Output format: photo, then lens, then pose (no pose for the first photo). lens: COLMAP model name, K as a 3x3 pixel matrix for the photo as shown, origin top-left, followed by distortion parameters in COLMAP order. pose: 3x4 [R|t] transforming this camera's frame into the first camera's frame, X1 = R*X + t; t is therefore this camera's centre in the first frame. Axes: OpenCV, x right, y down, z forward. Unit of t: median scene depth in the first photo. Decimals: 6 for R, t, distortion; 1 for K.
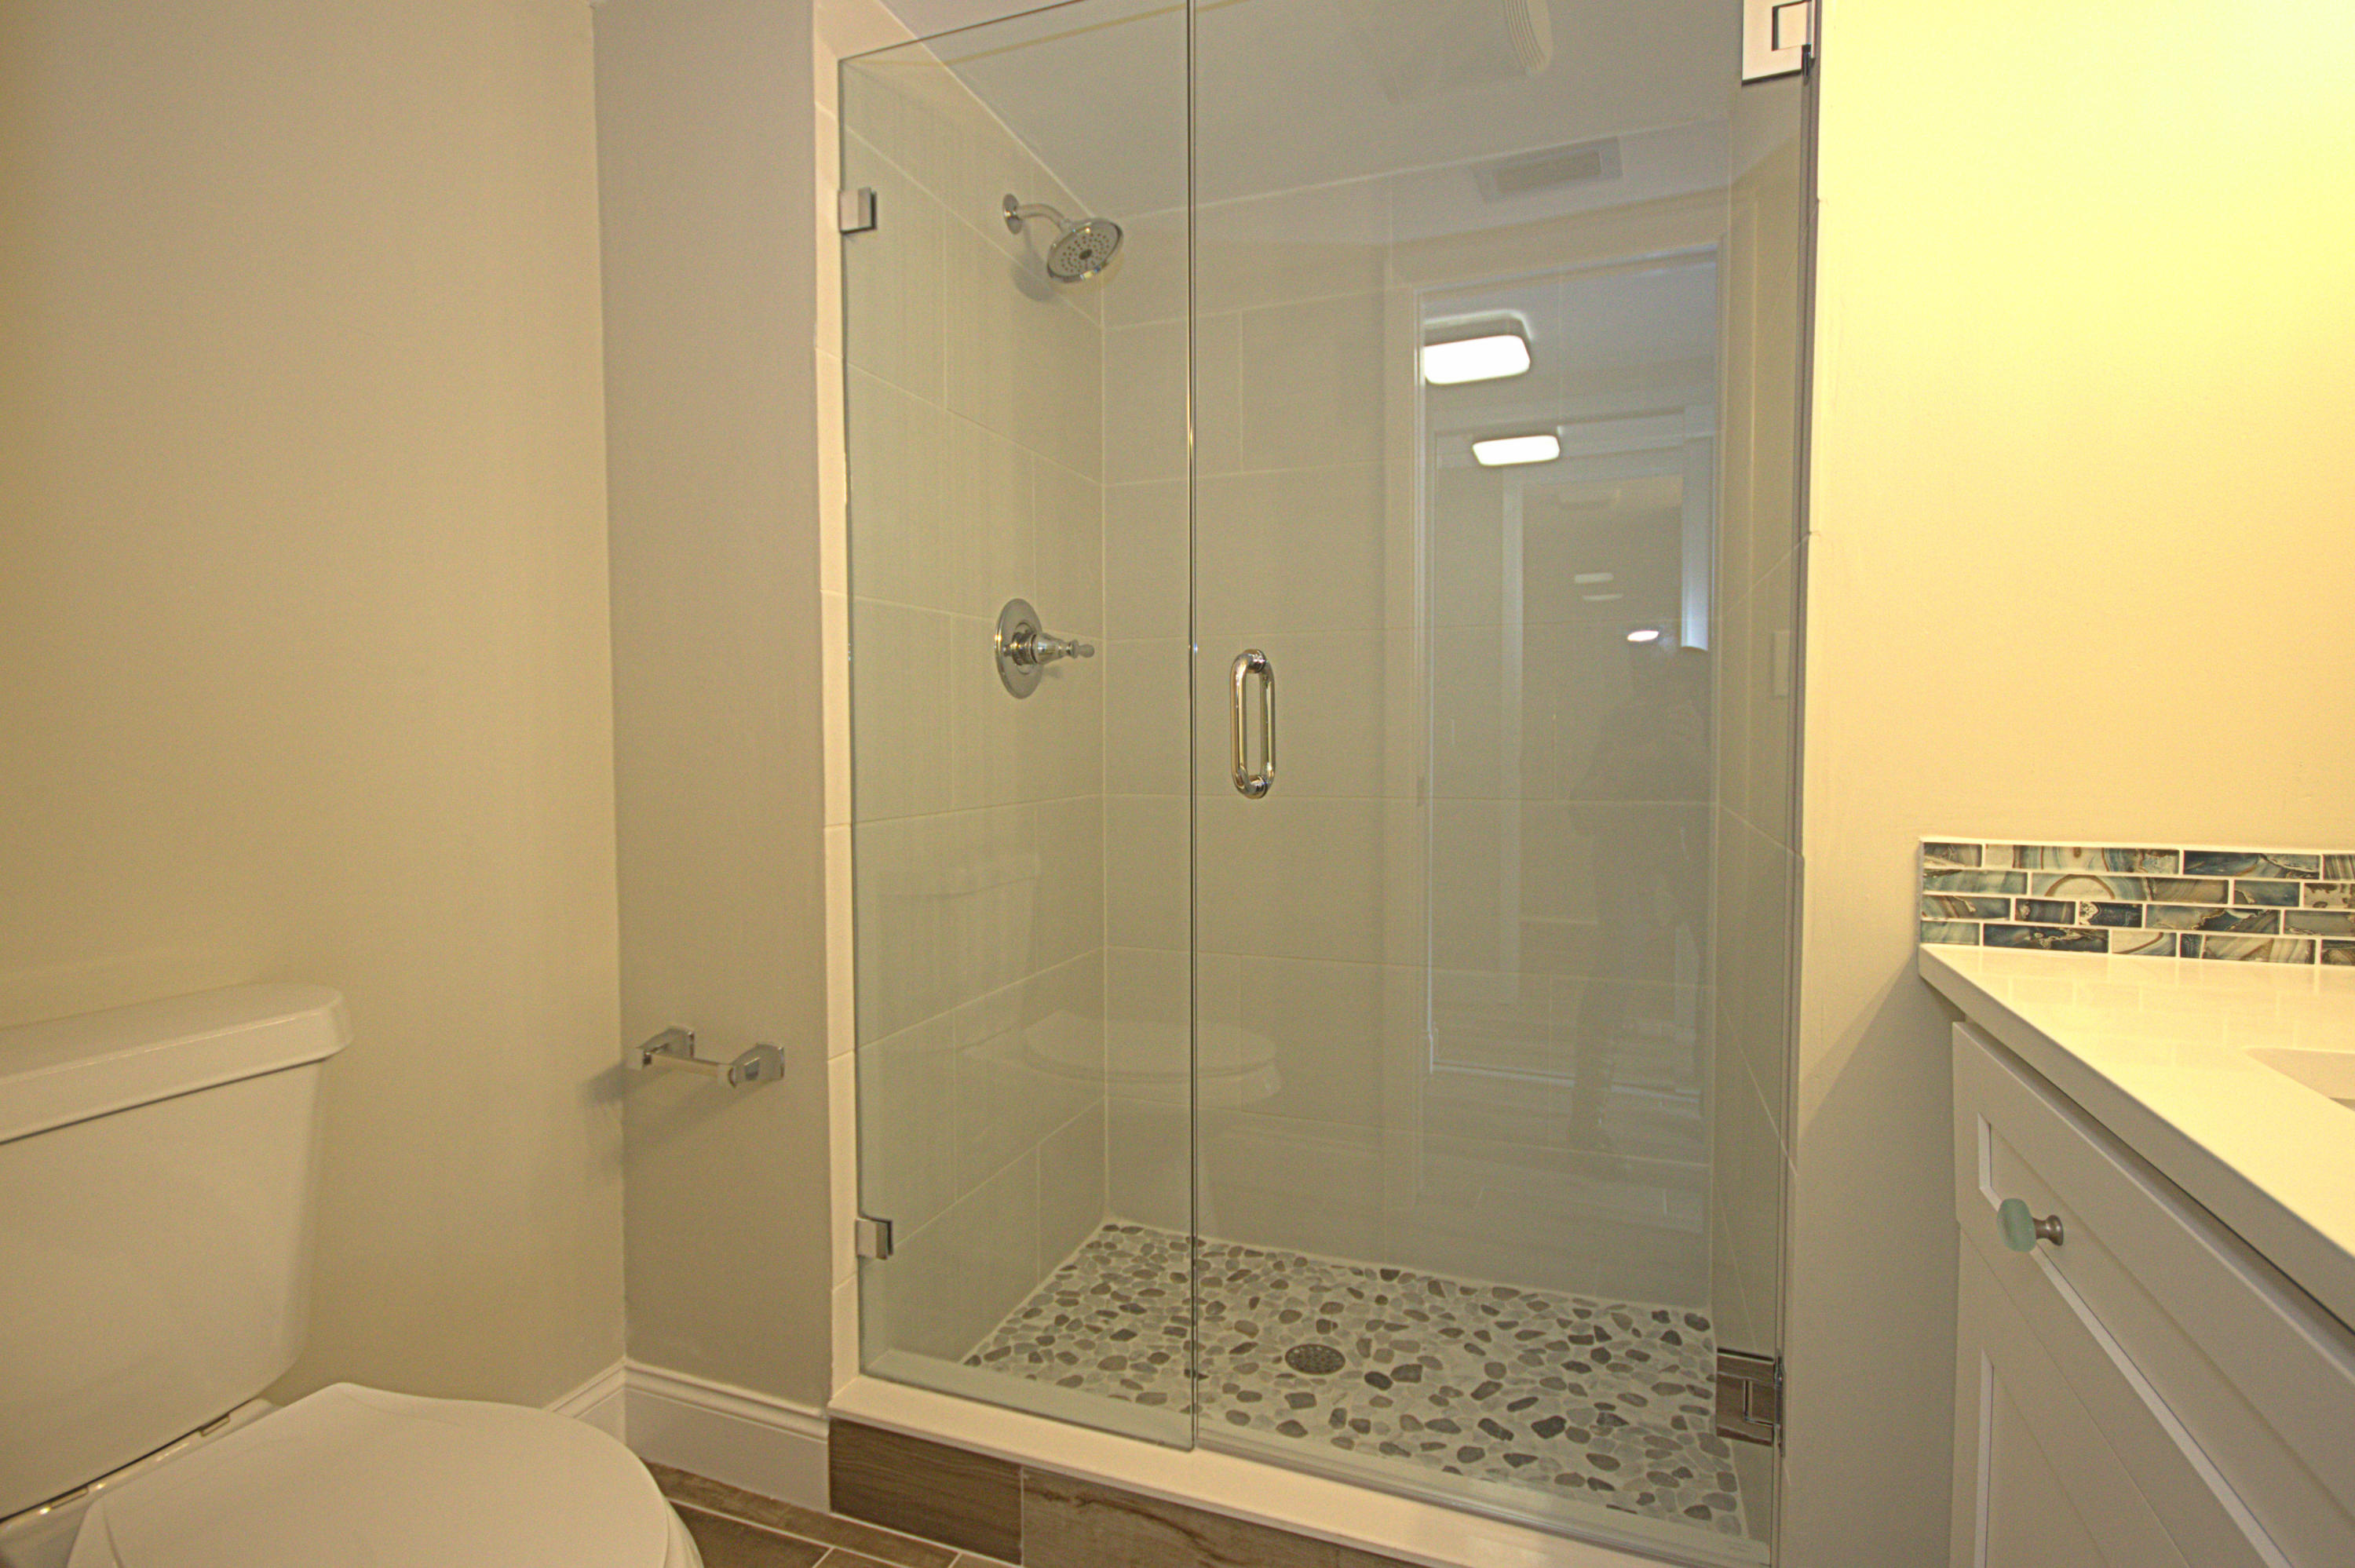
lens RADIAL K [[1104.2, 0, 1196.3], [0, 1104.2, 783.1], [0, 0, 1]] dist [0.003661, -0.013971]
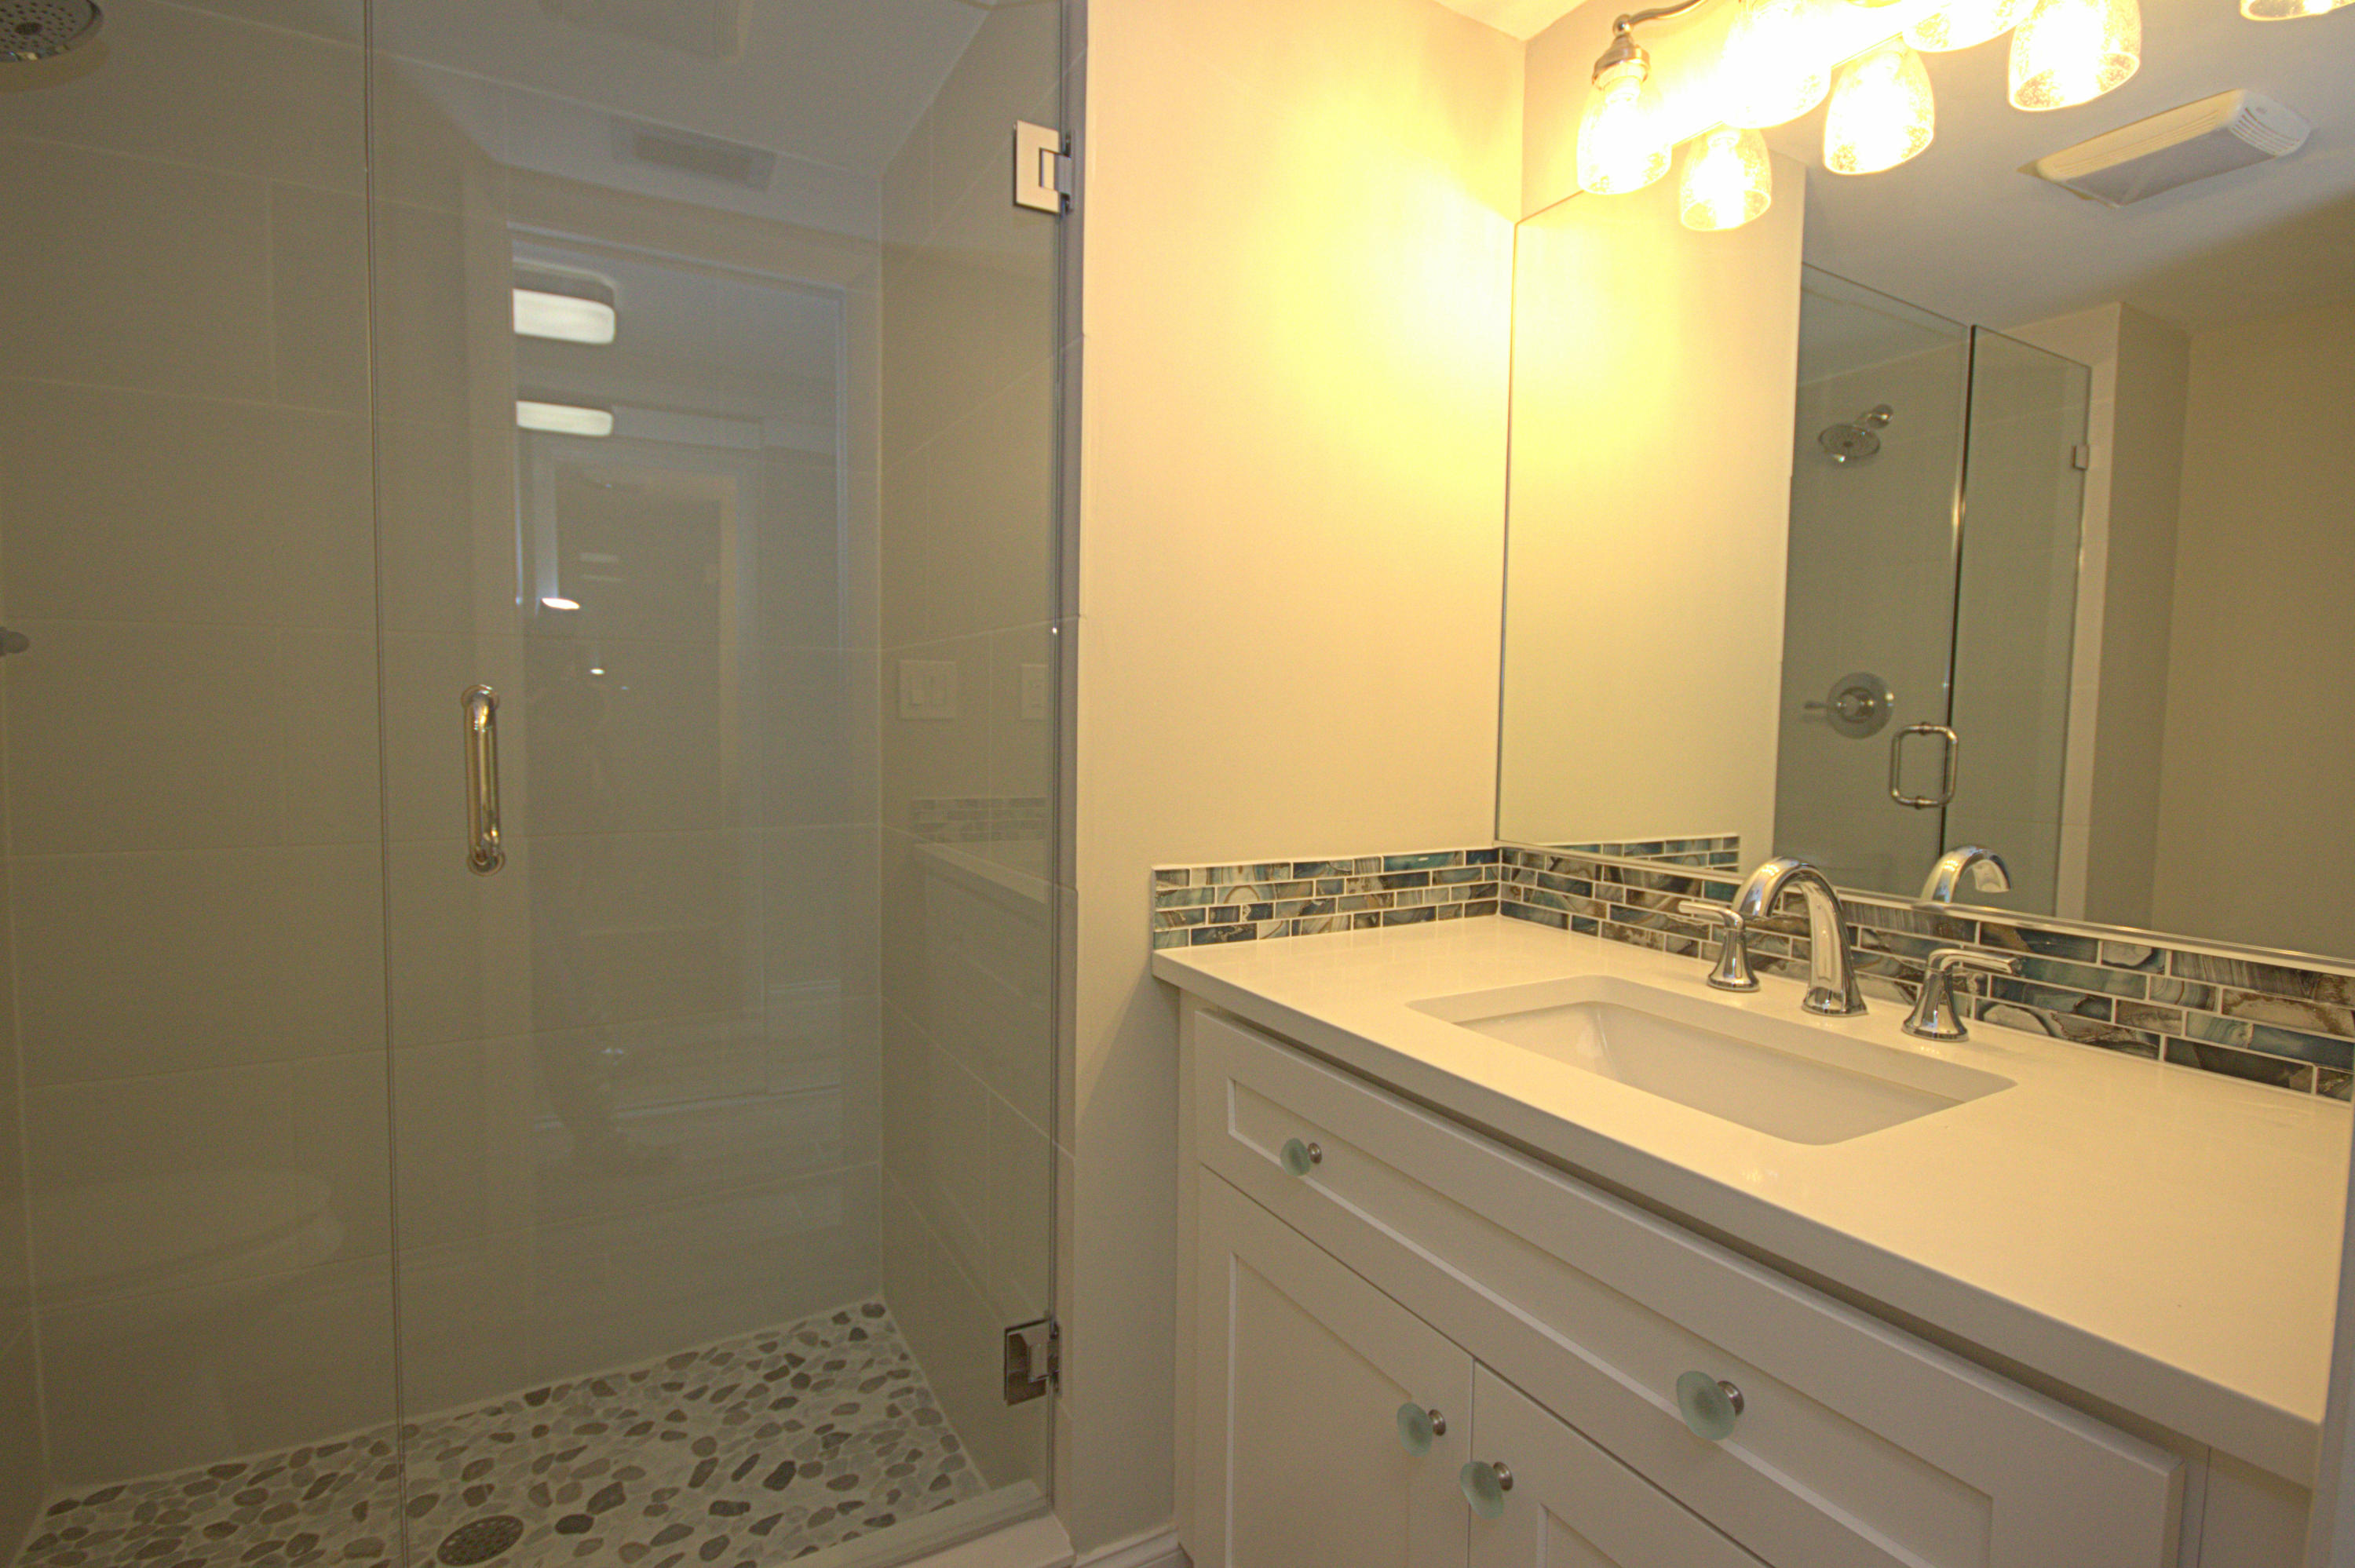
lens RADIAL K [[1104.2, 0, 1196.3], [0, 1104.2, 783.1], [0, 0, 1]] dist [0.003661, -0.013971]
pose [[0.635475, -0.032981, 0.771417, -0.170698], [0.019271, 0.999454, 0.026855, -0.047621], [-0.771881, -0.002200, 0.635763, 0.090937]]
